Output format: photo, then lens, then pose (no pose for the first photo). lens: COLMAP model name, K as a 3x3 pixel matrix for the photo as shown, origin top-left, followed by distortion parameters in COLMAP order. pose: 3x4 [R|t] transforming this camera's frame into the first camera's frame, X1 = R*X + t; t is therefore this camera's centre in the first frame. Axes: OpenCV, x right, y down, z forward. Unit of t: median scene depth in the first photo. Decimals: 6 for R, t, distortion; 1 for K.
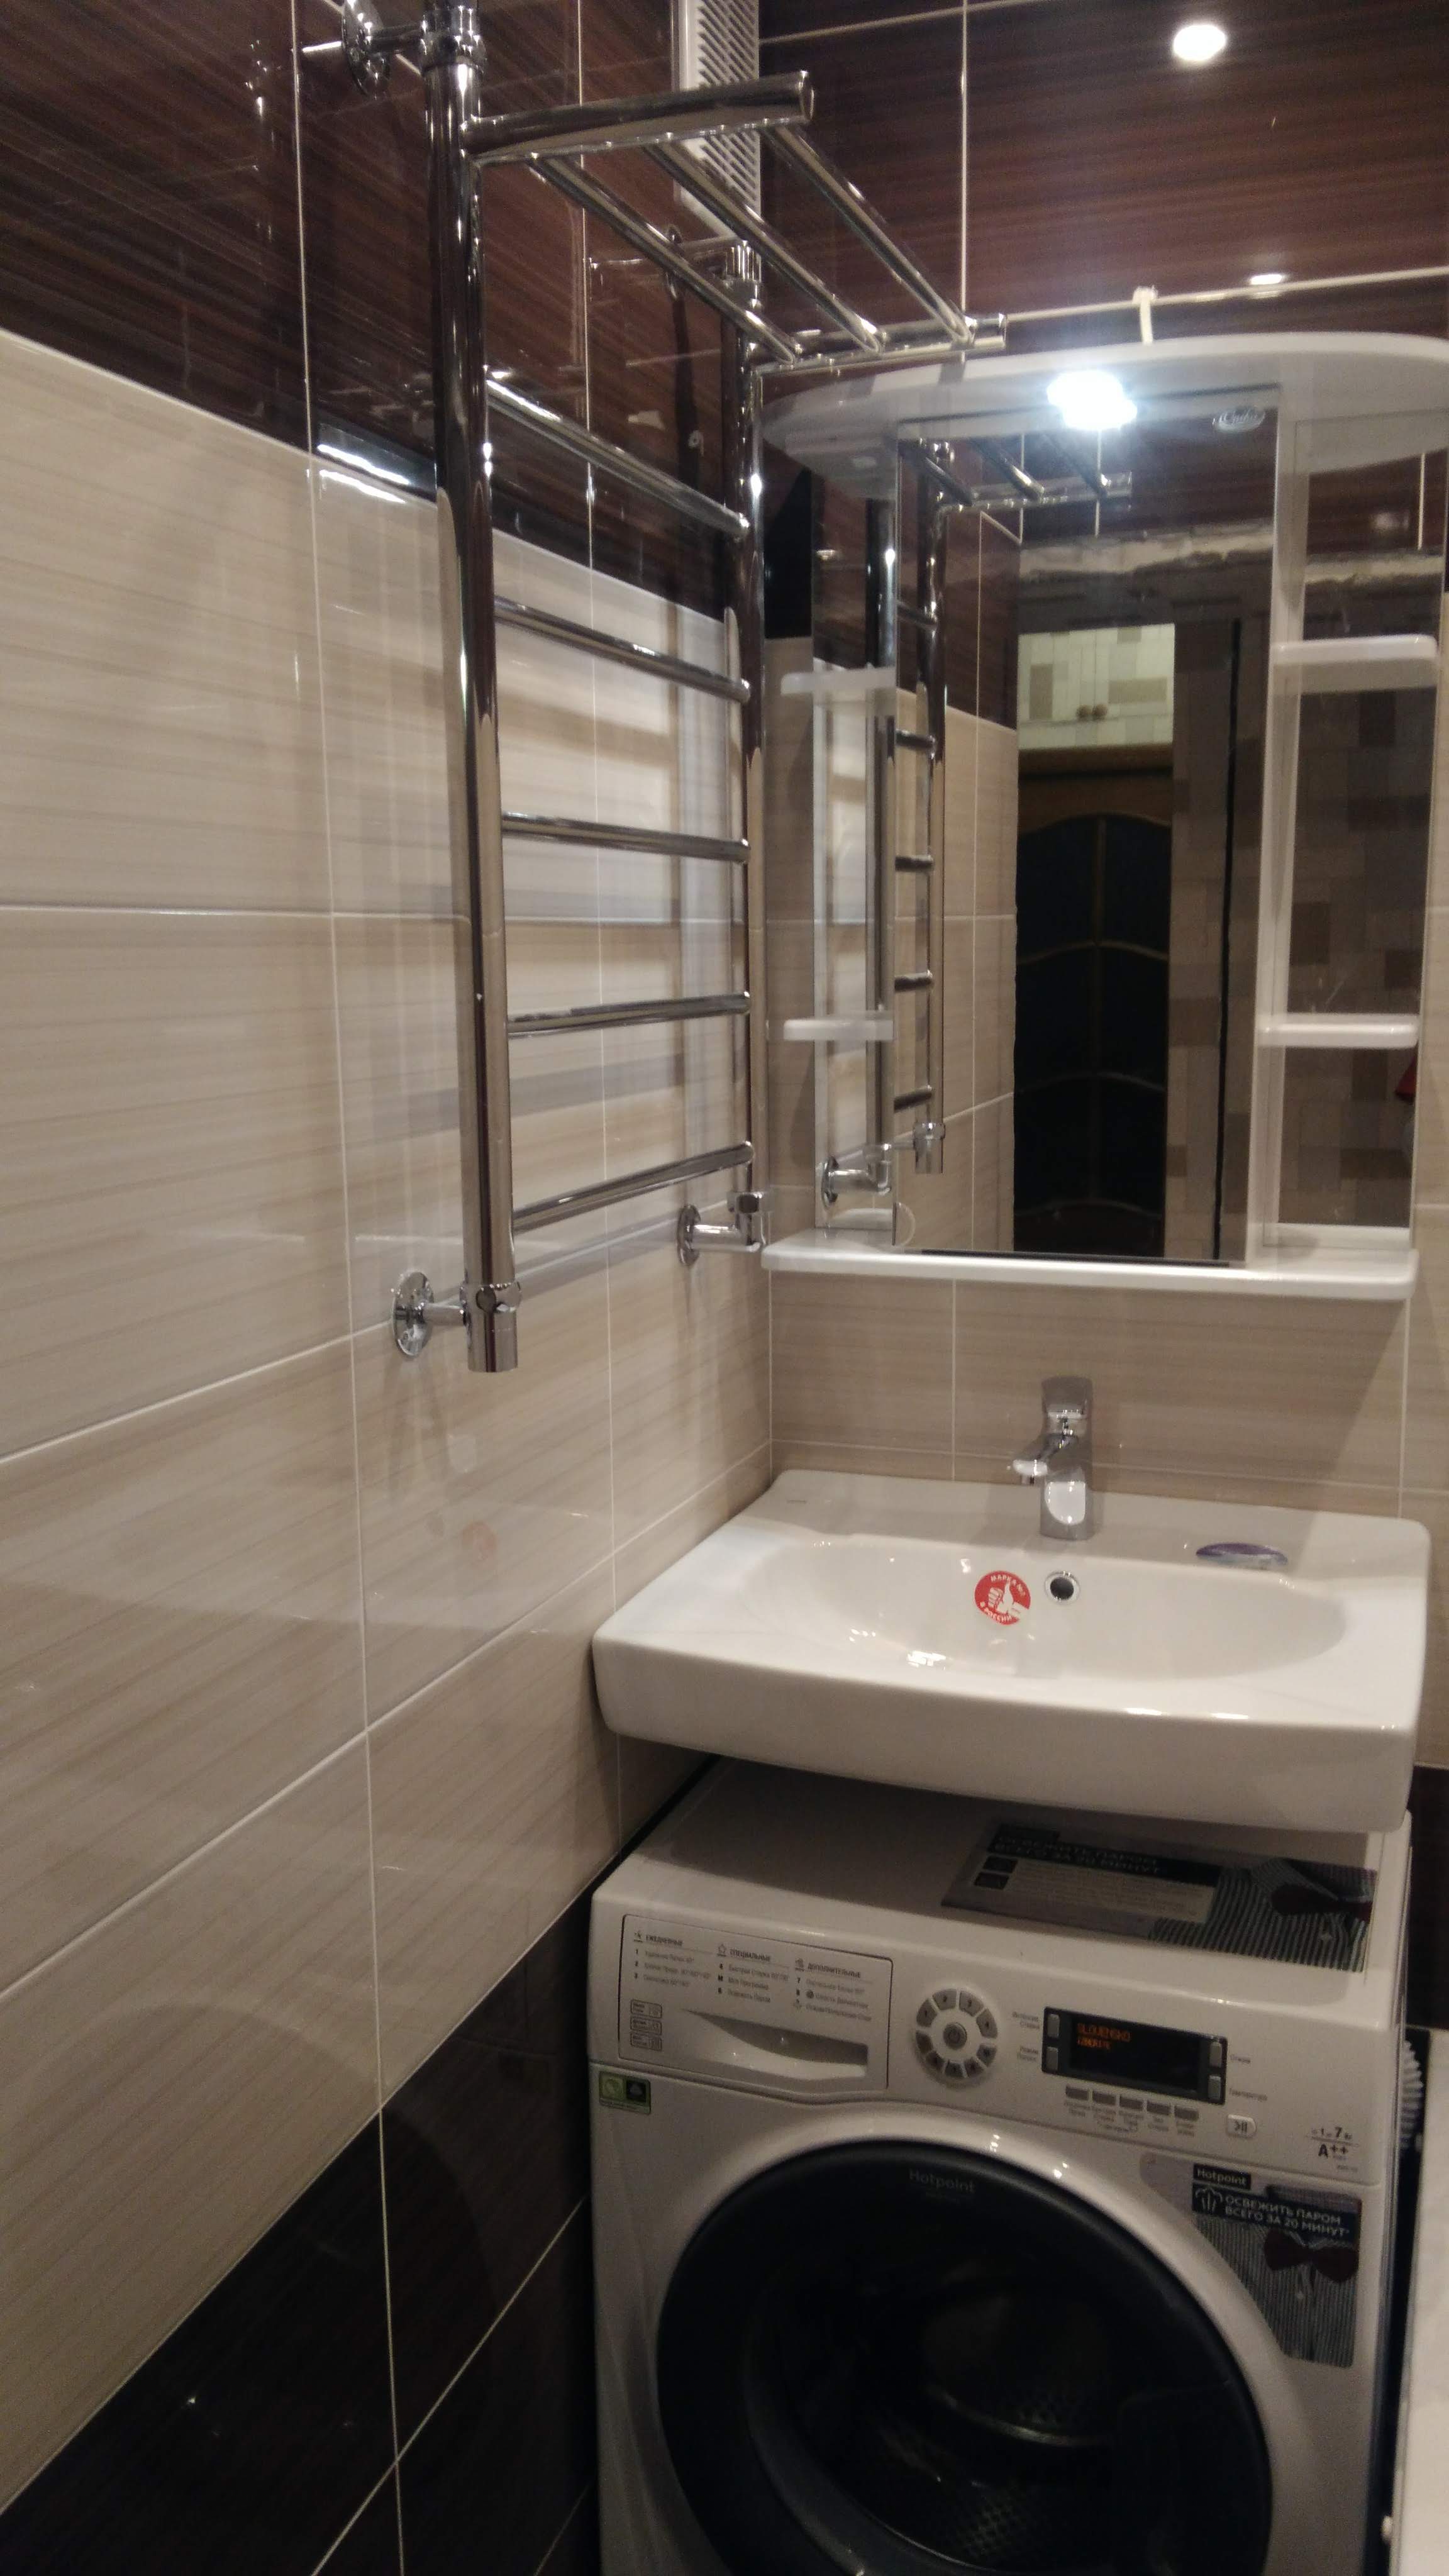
lens RADIAL K [[2050.8, 0, 724.5], [0, 2050.8, 1288.0], [0, 0, 1]] dist [0.184976, -0.343032]
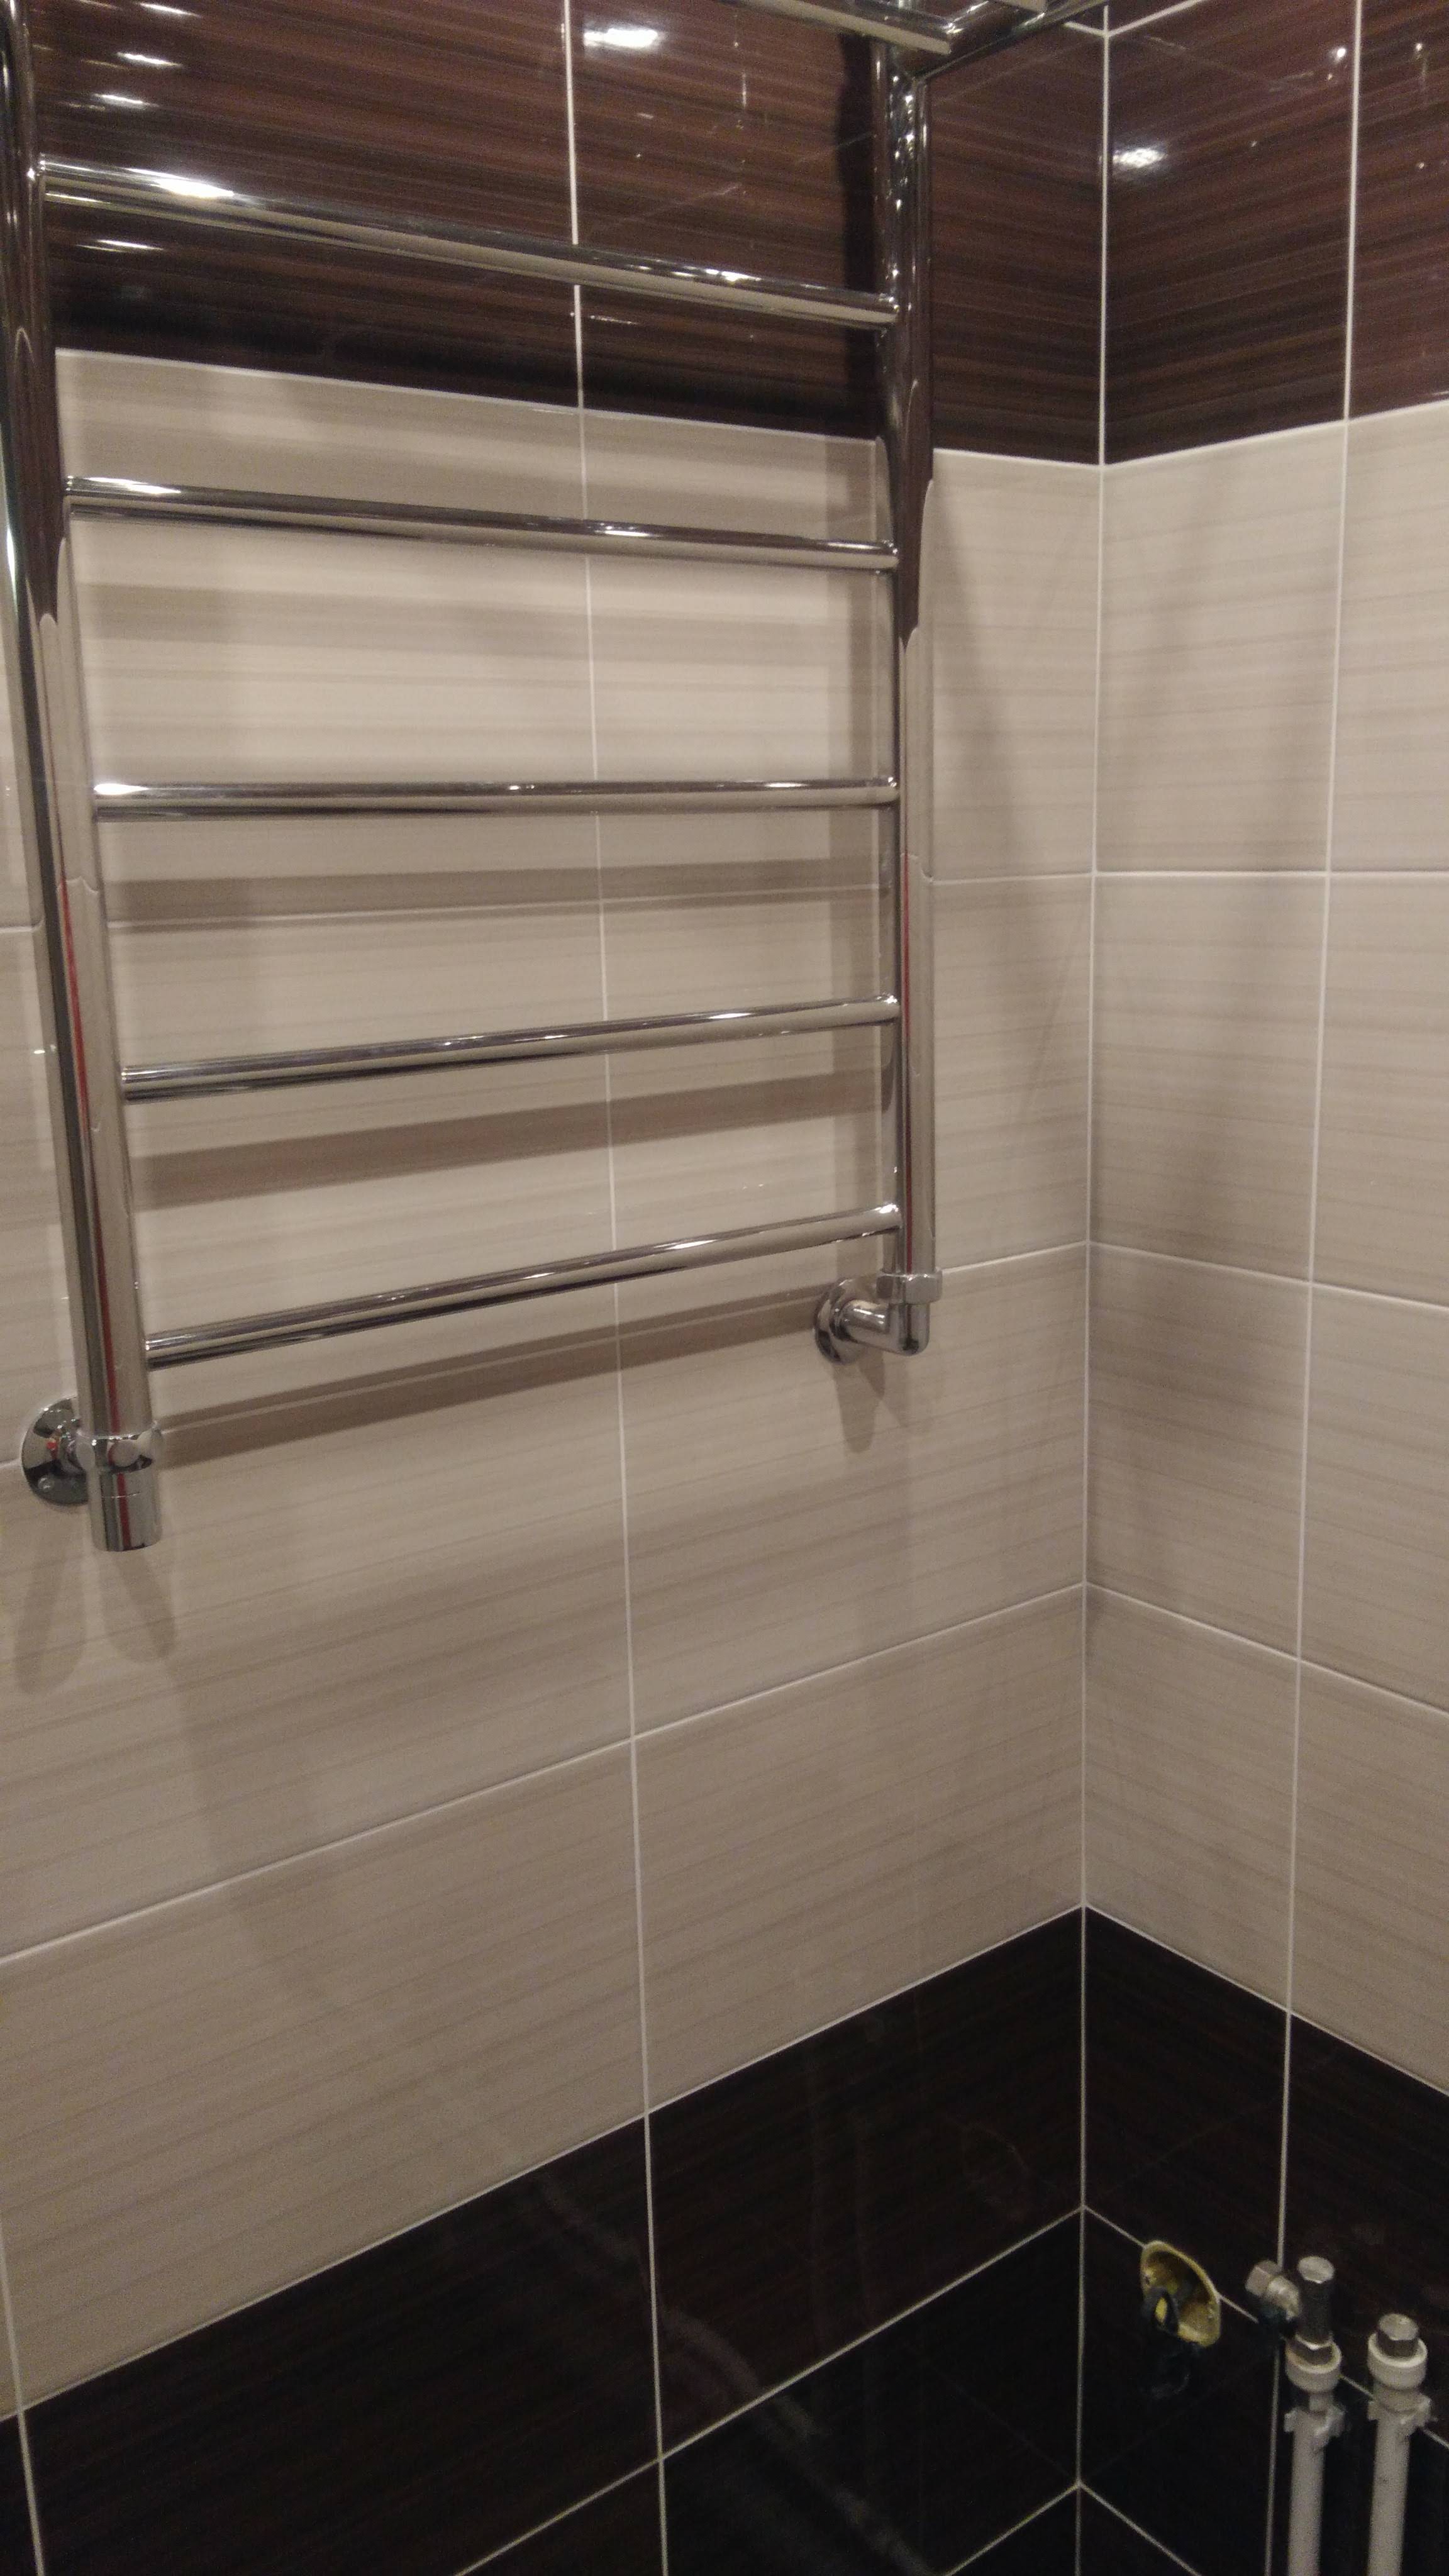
lens RADIAL K [[2050.8, 0, 724.5], [0, 2050.8, 1288.0], [0, 0, 1]] dist [0.184976, -0.343032]
pose [[0.850753, 0.104505, -0.515071, 0.348034], [-0.068080, 0.993687, 0.089165, -0.105266], [0.521138, -0.040792, 0.852497, 0.373716]]
